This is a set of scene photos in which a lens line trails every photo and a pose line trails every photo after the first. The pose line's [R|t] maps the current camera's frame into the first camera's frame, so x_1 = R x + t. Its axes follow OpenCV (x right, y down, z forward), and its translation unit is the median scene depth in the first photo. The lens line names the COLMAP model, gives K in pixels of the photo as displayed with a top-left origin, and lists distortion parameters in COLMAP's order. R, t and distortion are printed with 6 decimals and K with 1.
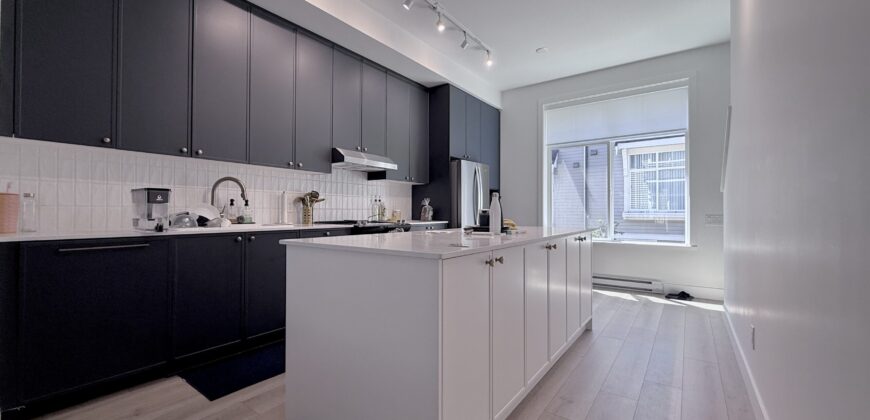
lens RADIAL K [[341.2, 0, 434.4], [0, 341.2, 208.2], [0, 0, 1]] dist [0.000710, -0.000062]
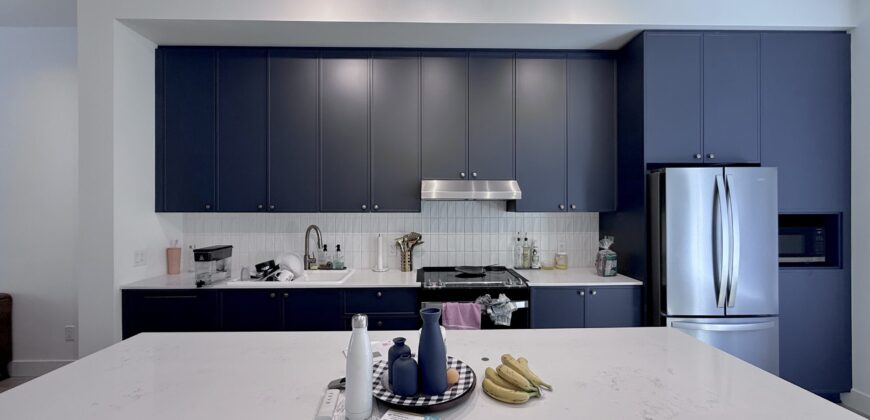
lens RADIAL K [[341.2, 0, 439.3], [0, 341.2, 207.4], [0, 0, 1]] dist [0.000710, -0.000062]
pose [[0.612515, -0.003693, -0.790450, 0.298511], [0.009099, 0.999956, 0.002379, -0.094347], [0.790407, -0.008650, 0.612521, 0.440156]]
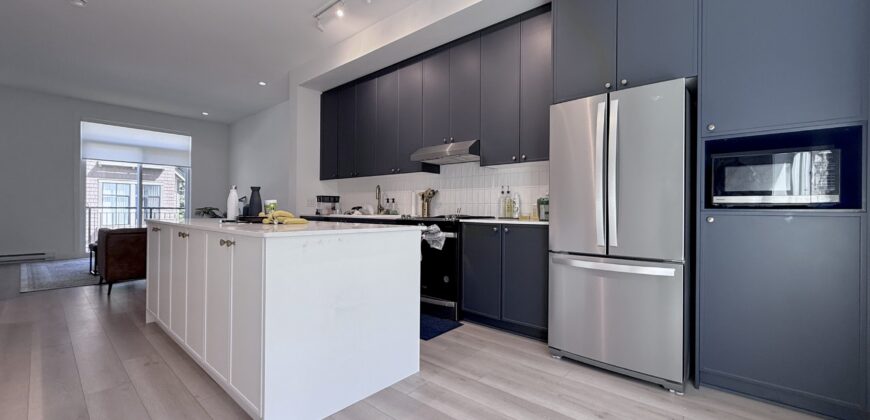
lens RADIAL K [[341.2, 0, 435.8], [0, 341.2, 210.6], [0, 0, 1]] dist [0.000710, -0.000062]
pose [[-0.074240, 0.011172, -0.997178, 0.661485], [0.008845, 0.999905, 0.010544, 0.010974], [0.997201, -0.008037, -0.074332, 0.920898]]
